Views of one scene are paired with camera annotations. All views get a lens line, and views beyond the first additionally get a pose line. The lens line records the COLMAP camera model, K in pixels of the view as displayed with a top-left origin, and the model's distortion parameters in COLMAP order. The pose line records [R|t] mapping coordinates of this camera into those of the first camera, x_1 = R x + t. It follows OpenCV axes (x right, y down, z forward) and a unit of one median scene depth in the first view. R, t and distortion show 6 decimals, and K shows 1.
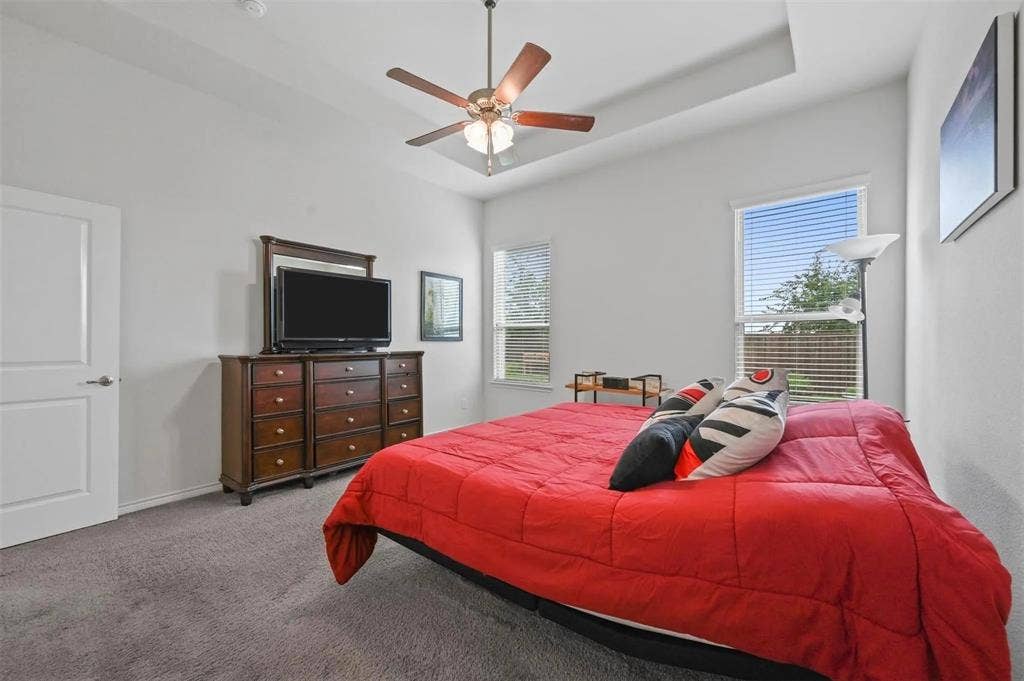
lens RADIAL K [[404.8, 0, 512.0], [0, 404.8, 340.5], [0, 0, 1]] dist [-0.002680, -0.000332]
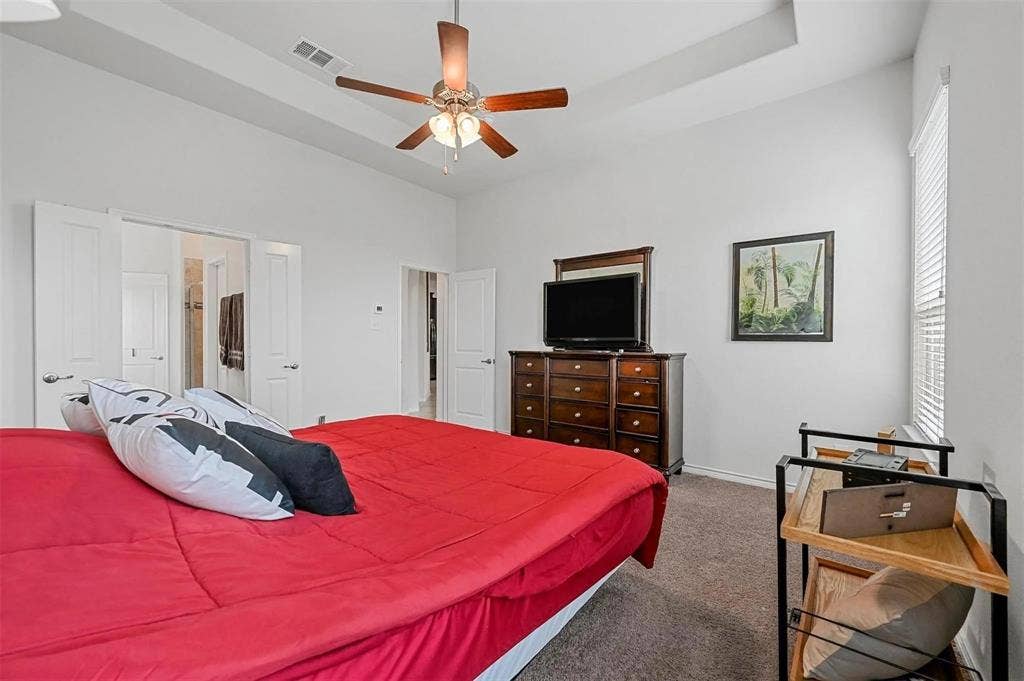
lens RADIAL K [[404.8, 0, 512.0], [0, 404.8, 340.5], [0, 0, 1]] dist [-0.002680, -0.000332]
pose [[0.004261, 0.005785, -0.999974, 0.646000], [-0.000601, 0.999983, 0.005783, -0.005343], [0.999991, 0.000576, 0.004264, 0.798160]]
